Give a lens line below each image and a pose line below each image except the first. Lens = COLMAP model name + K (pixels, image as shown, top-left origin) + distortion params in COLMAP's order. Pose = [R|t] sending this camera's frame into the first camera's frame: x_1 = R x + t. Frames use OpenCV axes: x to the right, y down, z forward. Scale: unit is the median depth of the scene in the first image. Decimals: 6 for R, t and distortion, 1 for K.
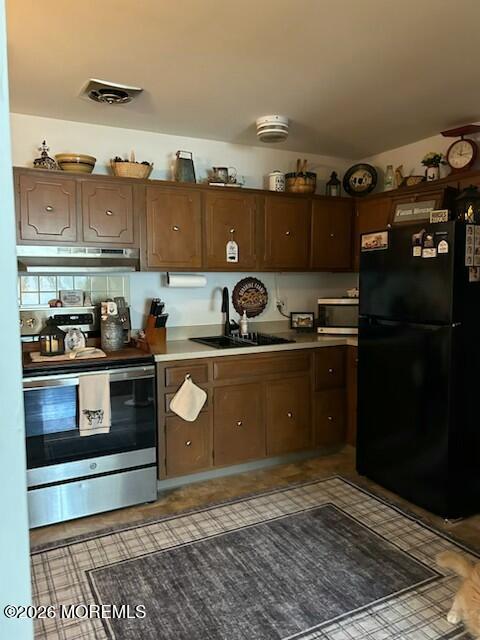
lens RADIAL K [[482.5, 0, 241.4], [0, 482.5, 318.0], [0, 0, 1]] dist [0.060440, -0.066326]
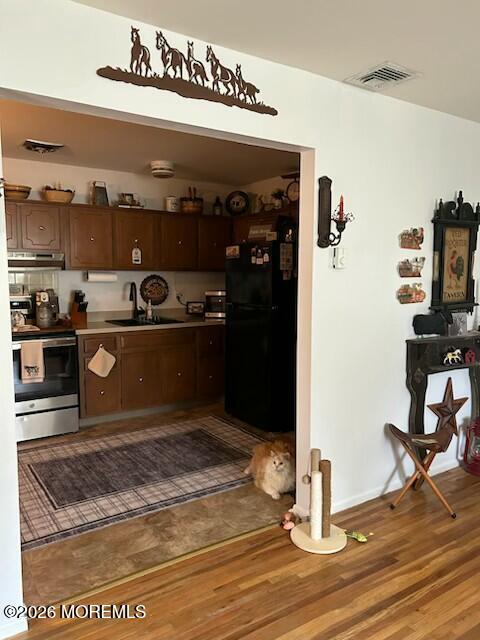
lens RADIAL K [[482.5, 0, 244.0], [0, 482.5, 326.2], [0, 0, 1]] dist [0.060440, -0.066326]
pose [[0.993318, -0.005063, 0.115296, 0.135222], [0.001930, 0.999626, 0.027268, 0.025955], [-0.115391, -0.026863, 0.992957, -0.437645]]
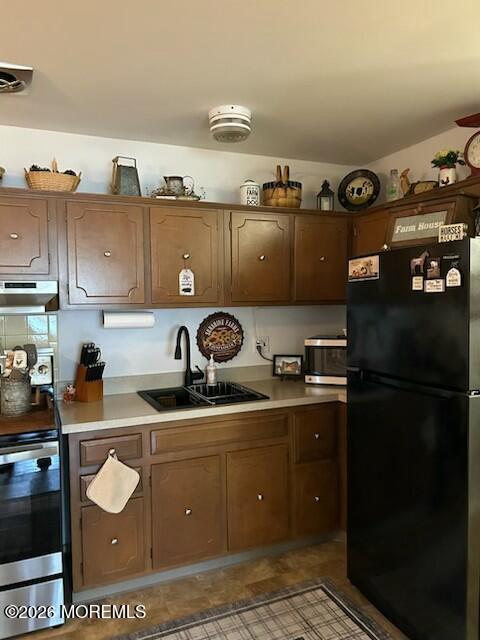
lens RADIAL K [[482.5, 0, 242.0], [0, 482.5, 322.6], [0, 0, 1]] dist [0.060440, -0.066326]
pose [[0.997495, -0.005464, -0.070529, 0.137387], [0.003168, 0.999463, -0.032616, -0.050820], [0.070670, 0.032311, 0.996976, 0.249794]]
